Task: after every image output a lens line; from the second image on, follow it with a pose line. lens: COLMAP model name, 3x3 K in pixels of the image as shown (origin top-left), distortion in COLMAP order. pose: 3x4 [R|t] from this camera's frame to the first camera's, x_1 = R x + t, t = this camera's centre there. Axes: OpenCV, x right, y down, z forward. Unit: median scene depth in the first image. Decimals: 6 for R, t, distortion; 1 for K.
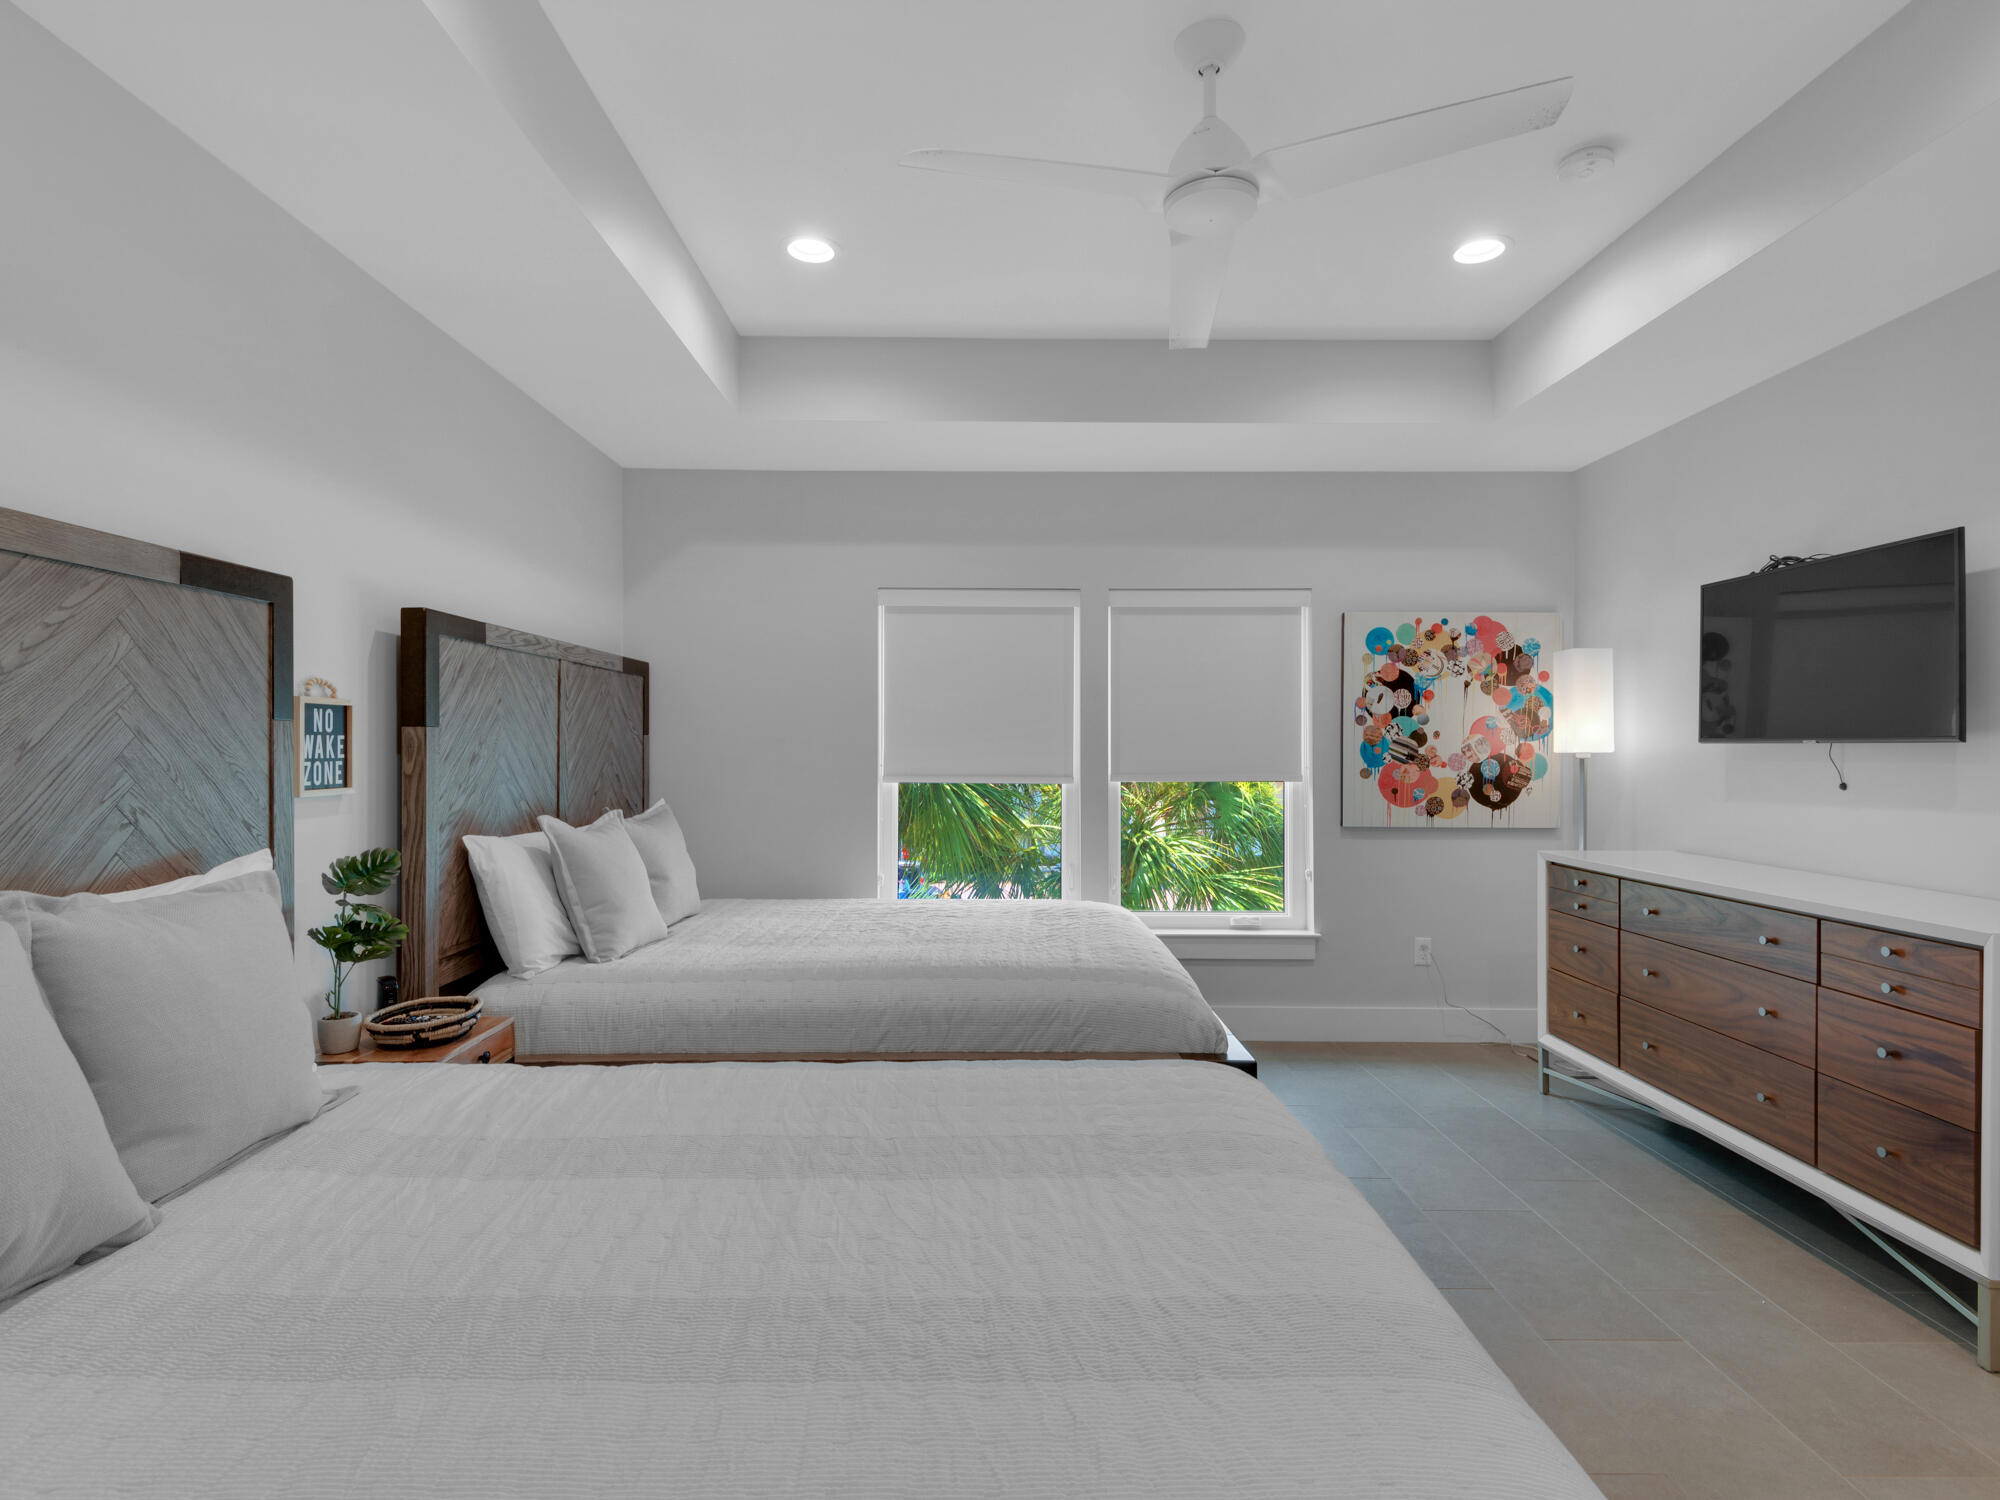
lens RADIAL K [[1009.0, 0, 1000.0], [0, 1009.0, 750.0], [0, 0, 1]] dist [0.001149, -0.000866]
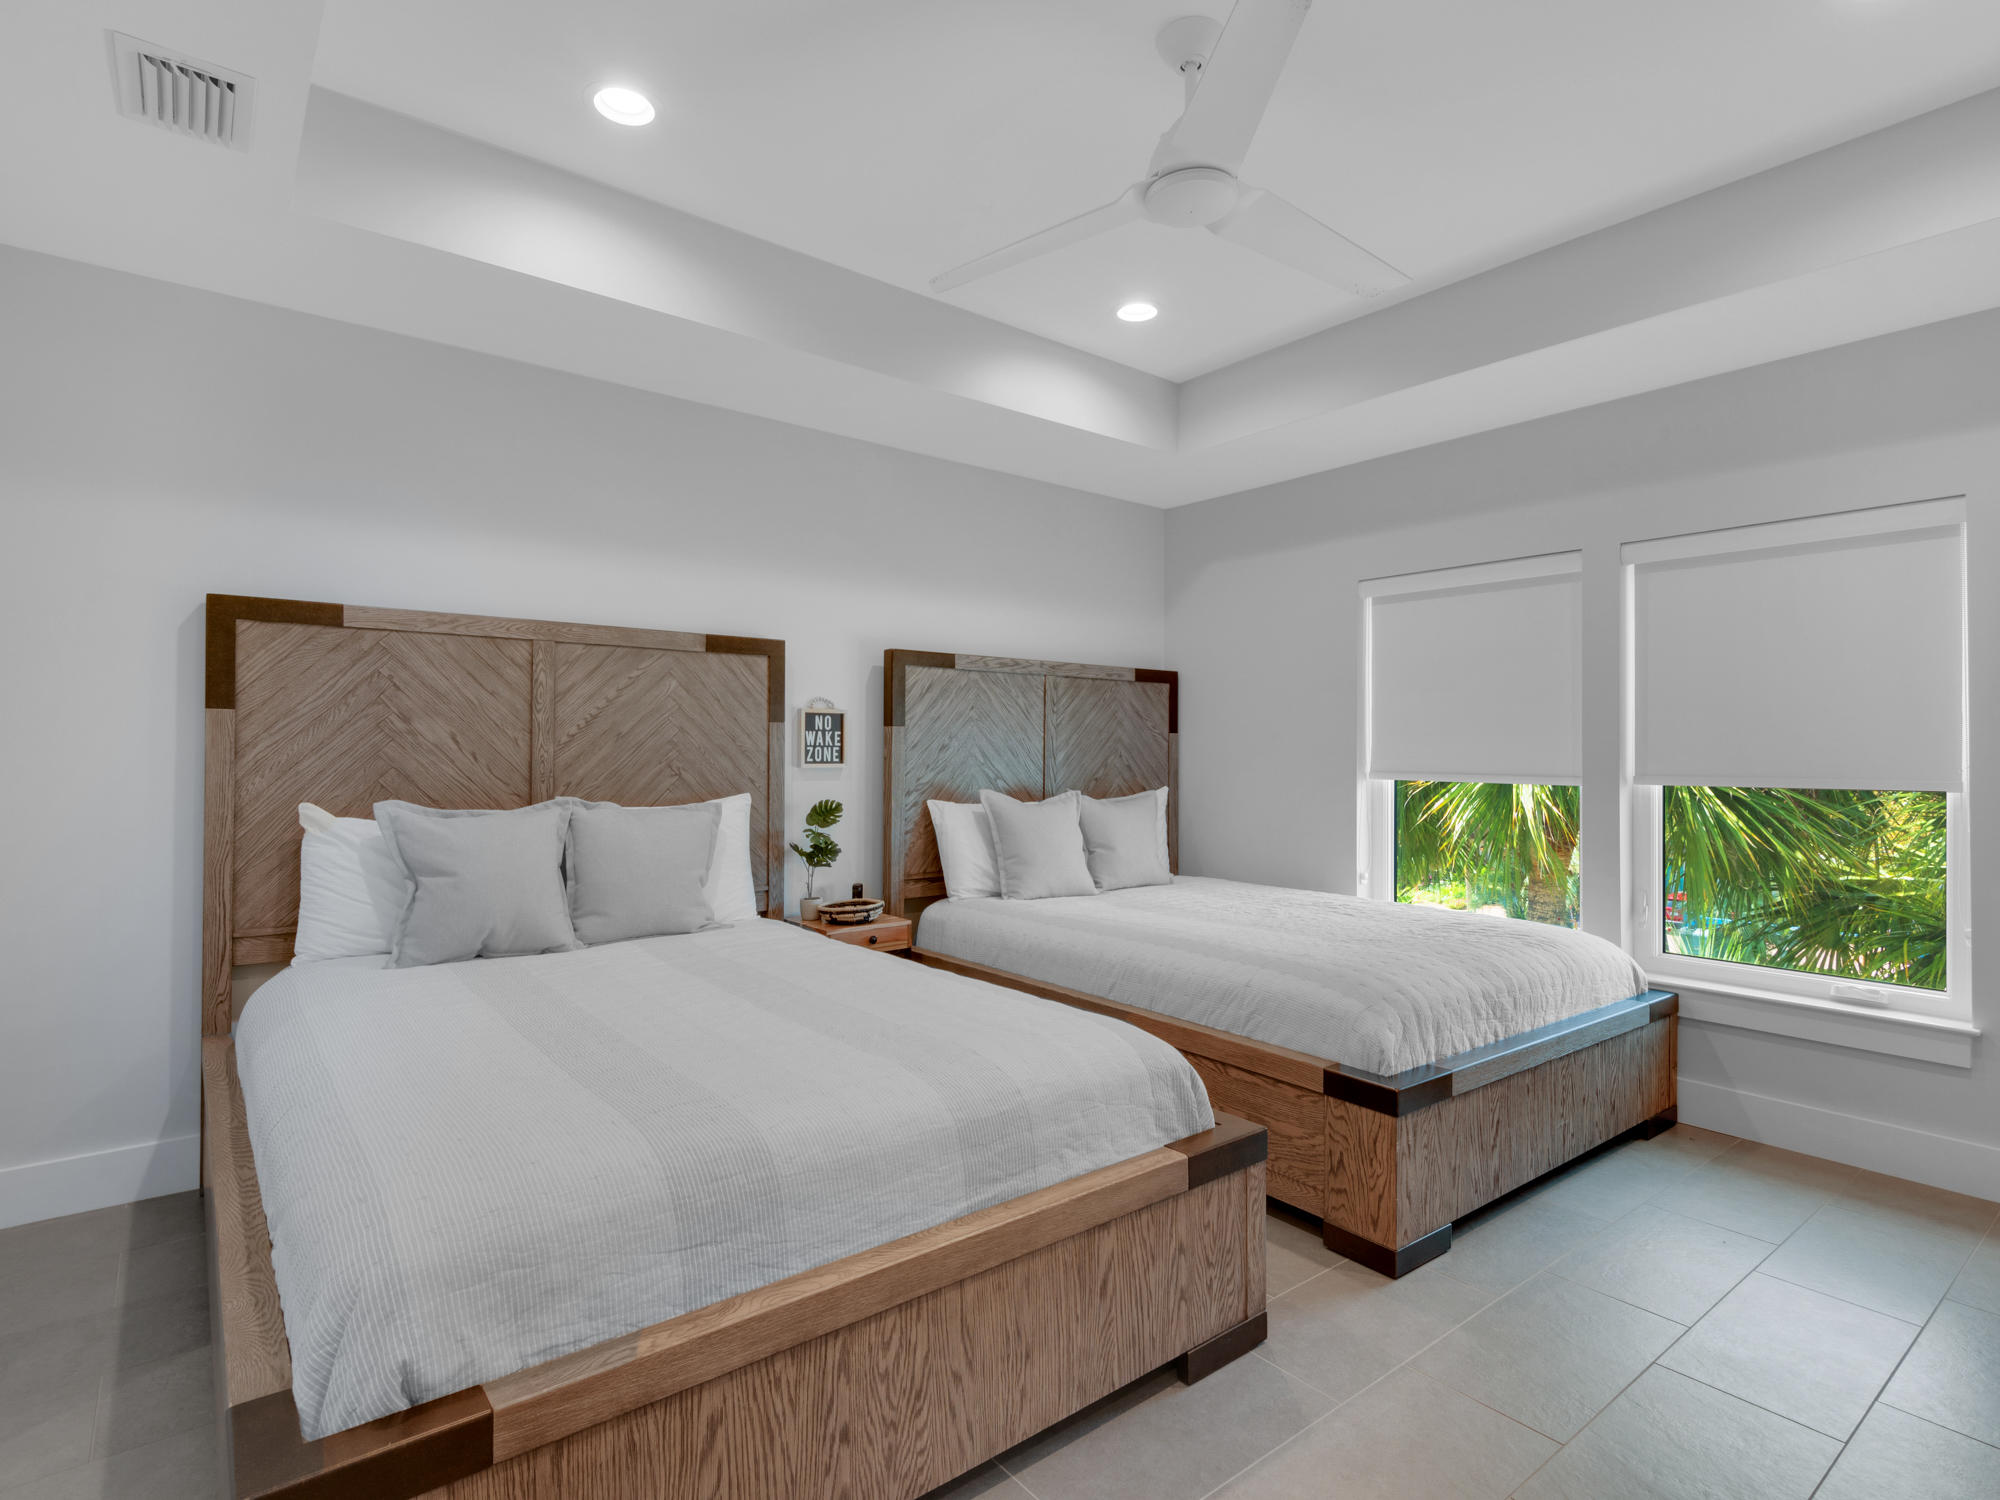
lens RADIAL K [[1009.0, 0, 1000.0], [0, 1009.0, 750.0], [0, 0, 1]] dist [0.001149, -0.000866]
pose [[0.607349, -0.001070, -0.794435, 0.717875], [-0.007216, 0.999950, -0.006864, 0.021819], [0.794403, 0.009901, 0.607311, 0.191009]]
